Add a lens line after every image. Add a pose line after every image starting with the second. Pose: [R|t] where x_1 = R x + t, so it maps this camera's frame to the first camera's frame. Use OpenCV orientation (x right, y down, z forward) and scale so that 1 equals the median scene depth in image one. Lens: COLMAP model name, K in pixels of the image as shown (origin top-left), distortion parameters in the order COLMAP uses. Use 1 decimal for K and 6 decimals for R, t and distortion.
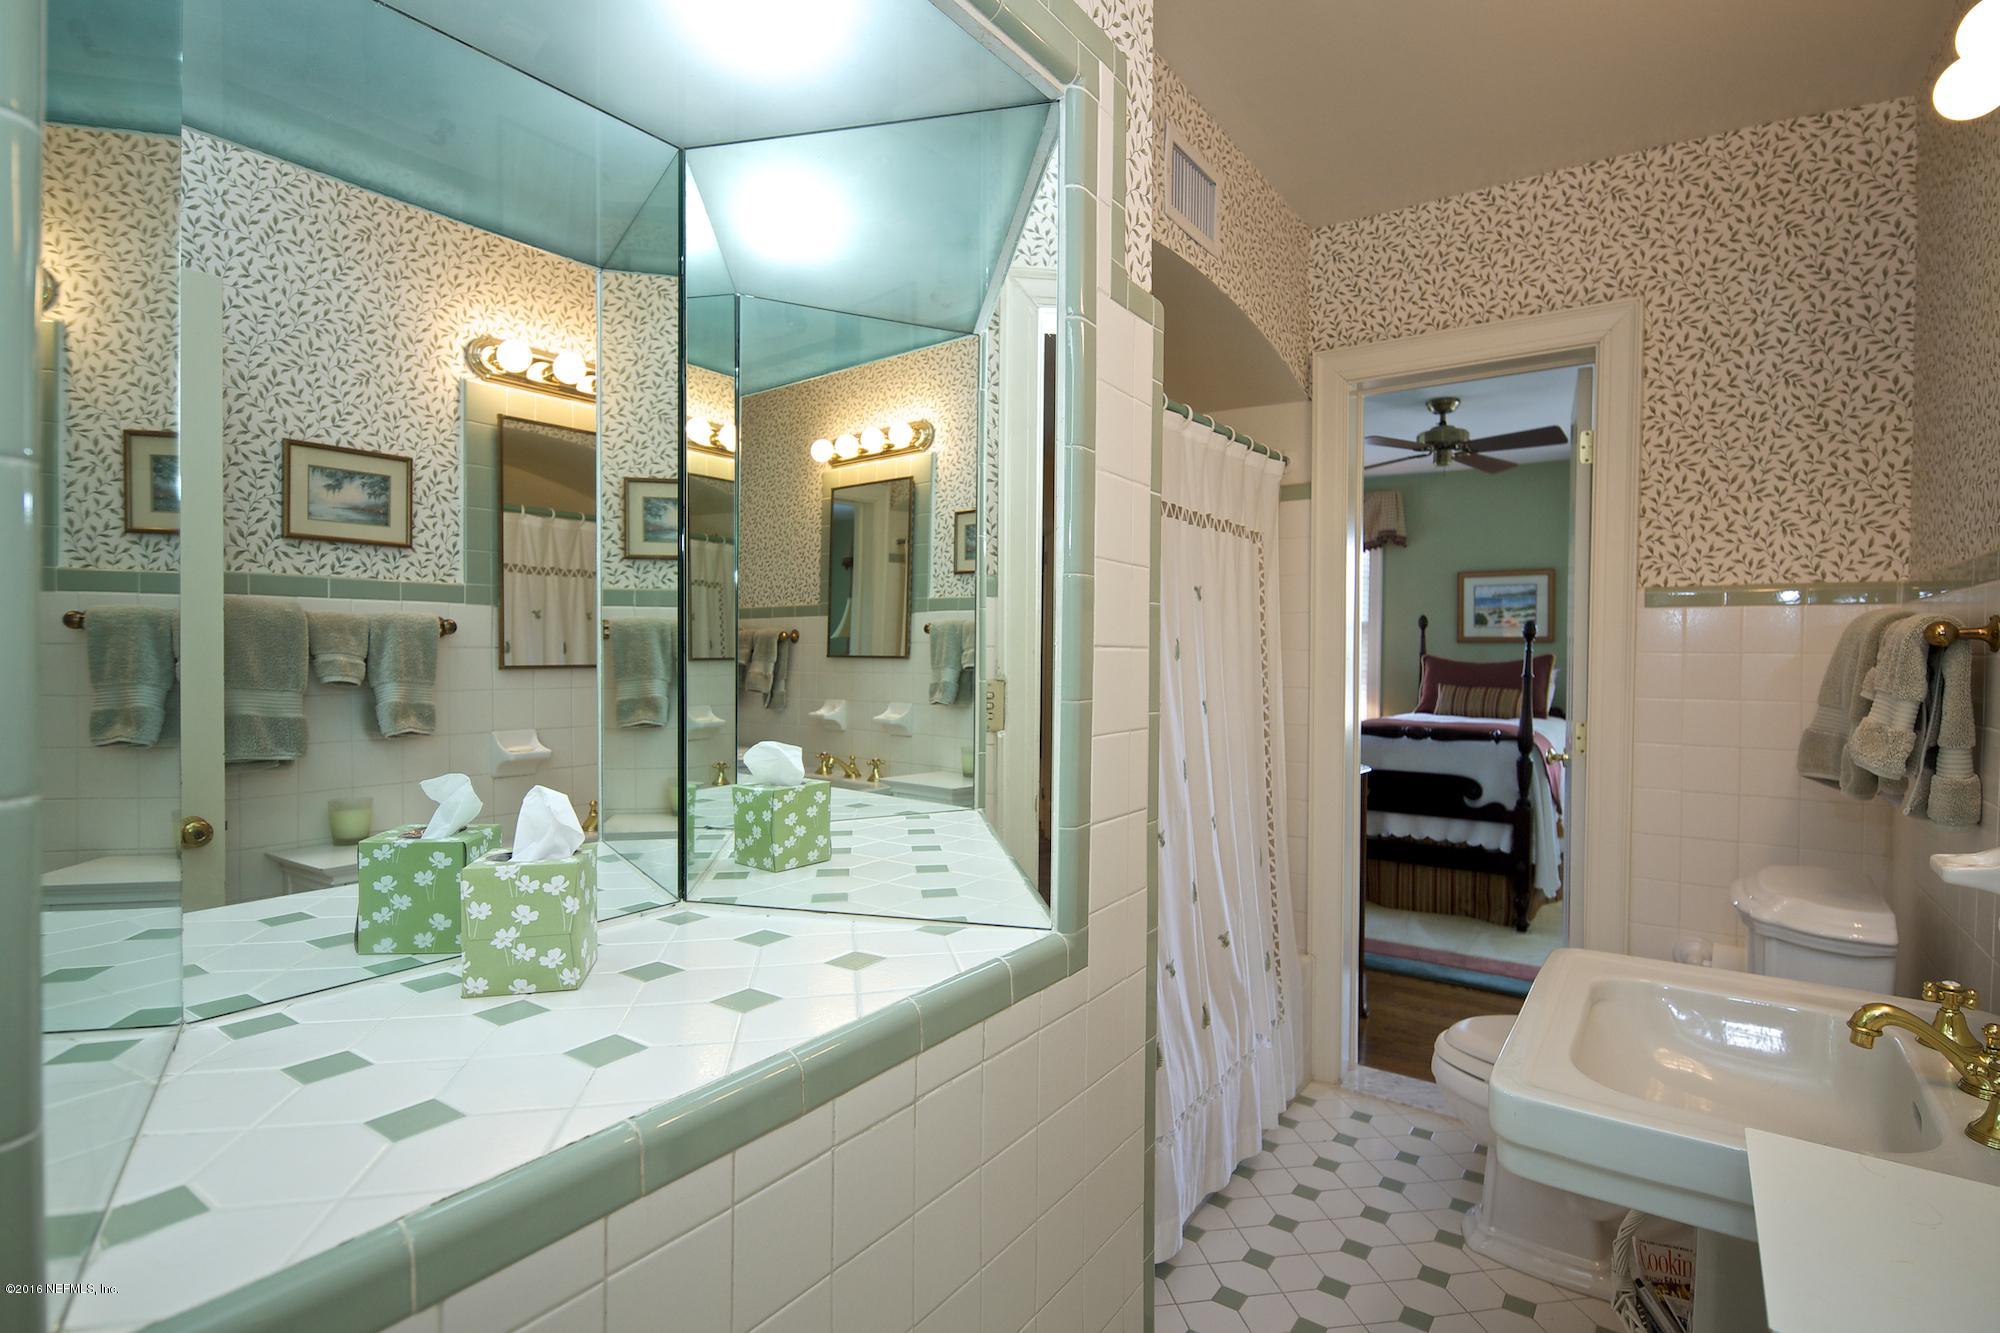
lens RADIAL K [[967.6, 0, 999.5], [0, 967.6, 663.1], [0, 0, 1]] dist [0.003892, -0.004656]
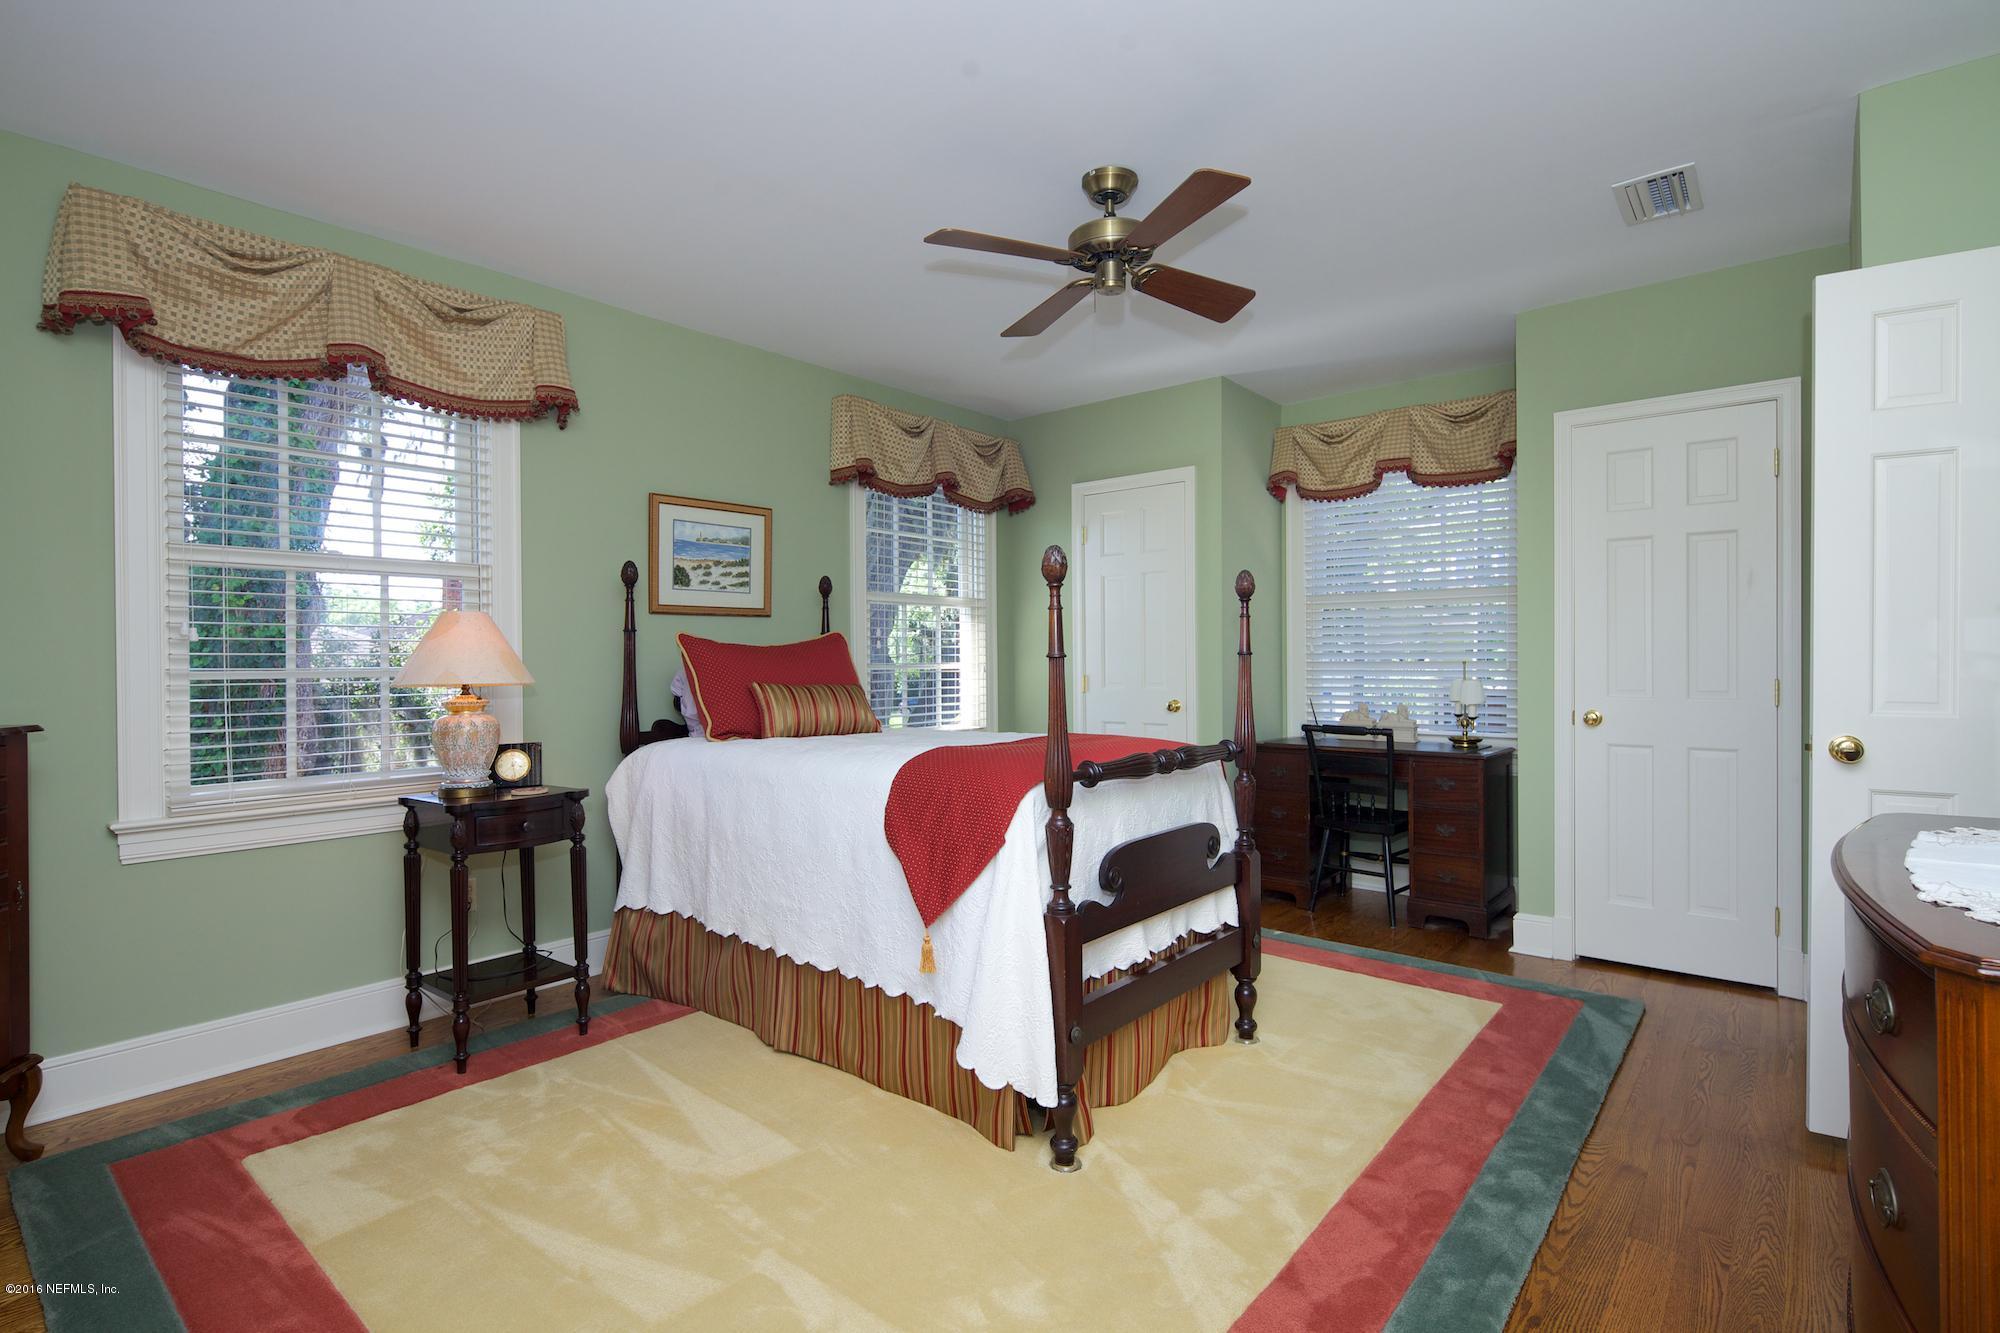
lens RADIAL K [[967.6, 0, 999.5], [0, 967.6, 659.6], [0, 0, 1]] dist [0.003892, -0.004656]
pose [[0.068617, -0.009209, 0.997601, -0.101181], [0.011692, 0.999896, 0.008426, 0.005019], [-0.997575, 0.011085, 0.068718, 0.770099]]
